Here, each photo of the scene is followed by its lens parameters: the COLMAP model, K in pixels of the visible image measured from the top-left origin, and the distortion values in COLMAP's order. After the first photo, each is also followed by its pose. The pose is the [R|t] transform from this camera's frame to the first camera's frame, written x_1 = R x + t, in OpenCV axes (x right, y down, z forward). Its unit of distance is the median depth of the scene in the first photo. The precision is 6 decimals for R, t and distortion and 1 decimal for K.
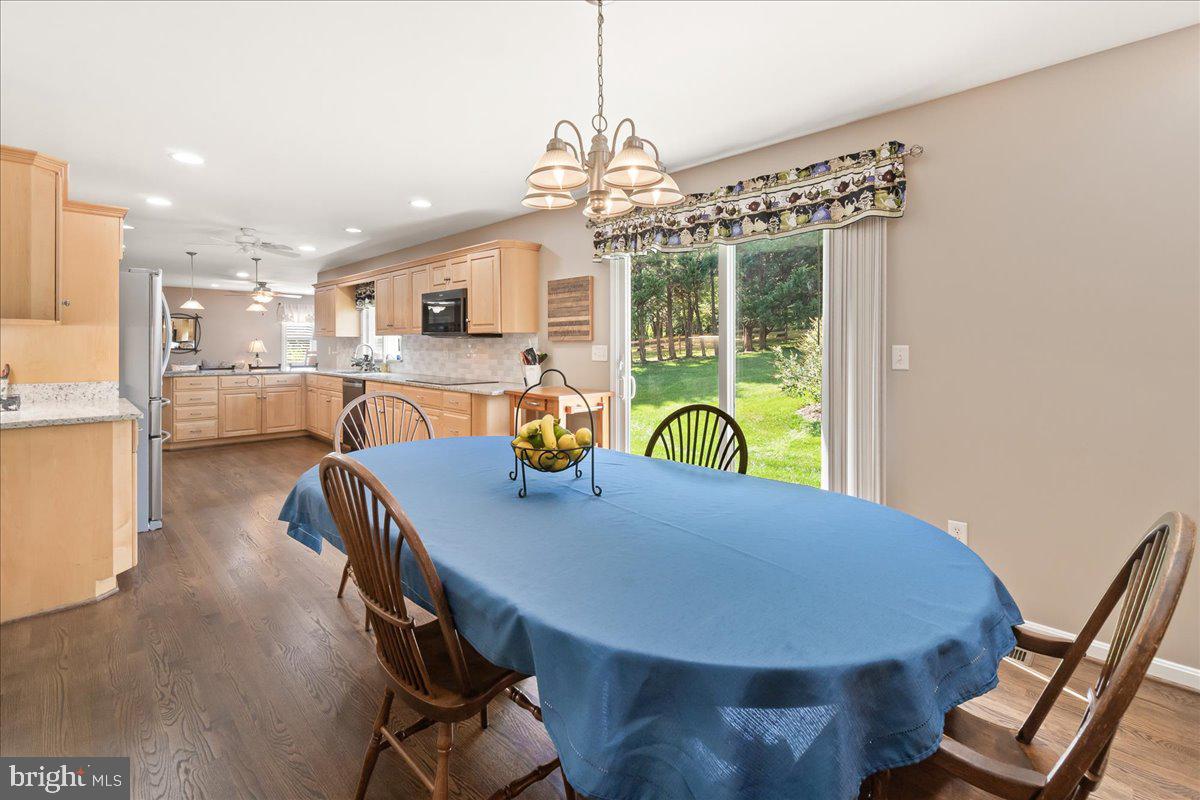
lens RADIAL K [[527.1, 0, 590.5], [0, 527.1, 347.7], [0, 0, 1]] dist [0.005805, 0.000144]
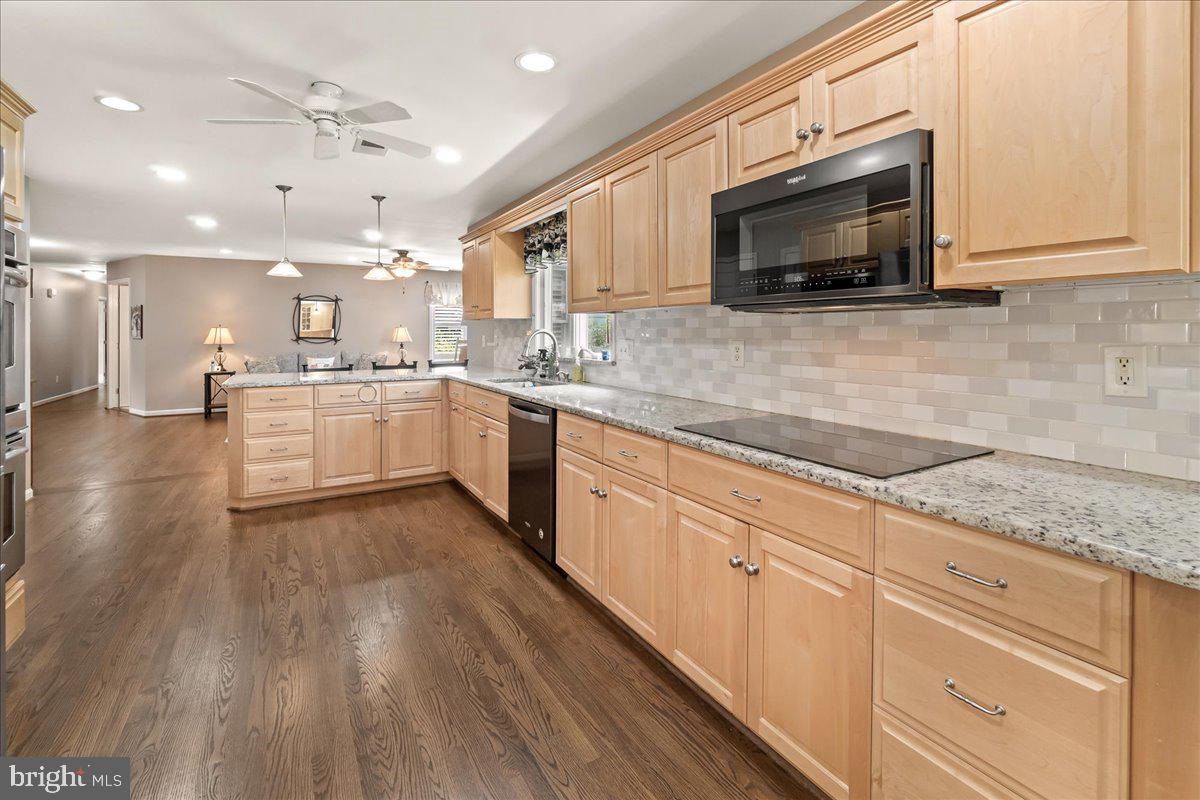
lens RADIAL K [[538.0, 0, 605.5], [0, 538.0, 333.1], [0, 0, 1]] dist [-0.008942, 0.000879]
pose [[0.972267, -0.003378, -0.233848, -0.225507], [0.002620, 0.999990, -0.003550, -0.002021], [0.233858, 0.002839, 0.972267, 0.454935]]
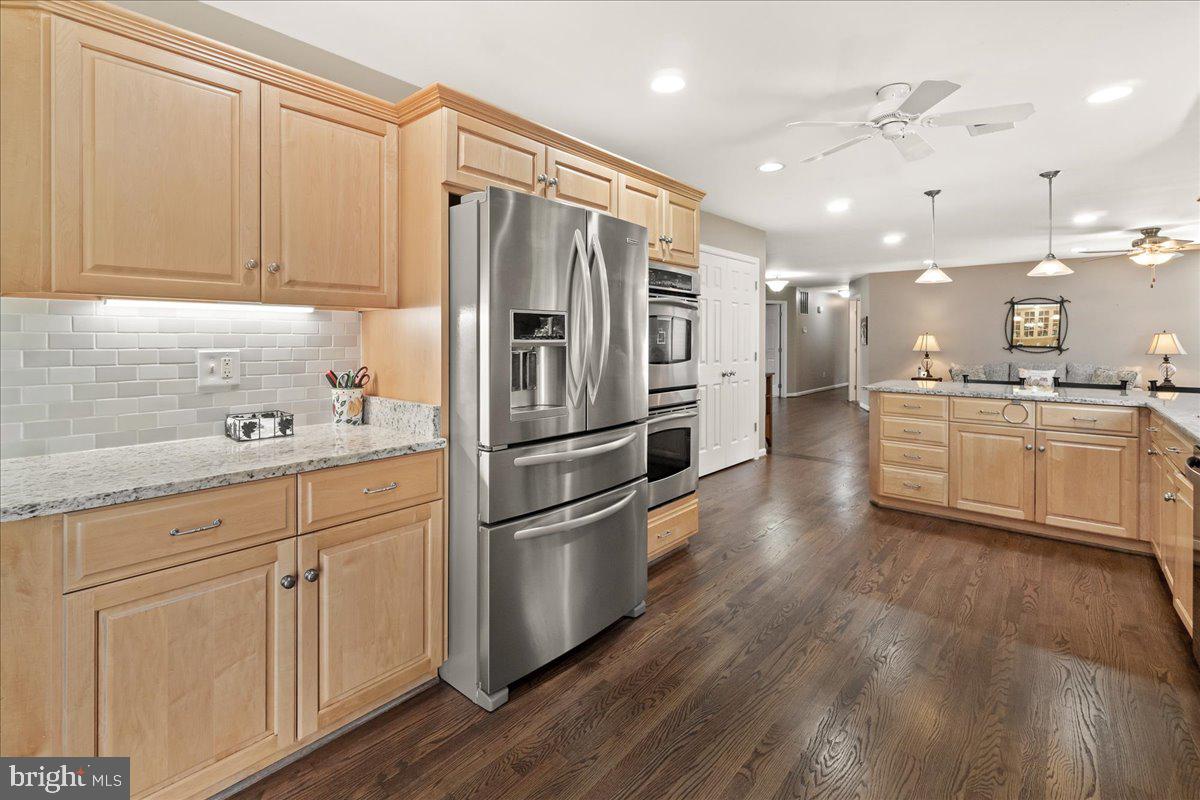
lens RADIAL K [[538.0, 0, 591.3], [0, 538.0, 336.2], [0, 0, 1]] dist [-0.008942, 0.000879]
pose [[0.073291, -0.006970, -0.997286, -0.154041], [-0.008235, 0.999937, -0.007594, -0.002406], [0.997277, 0.008769, 0.073229, 0.540517]]
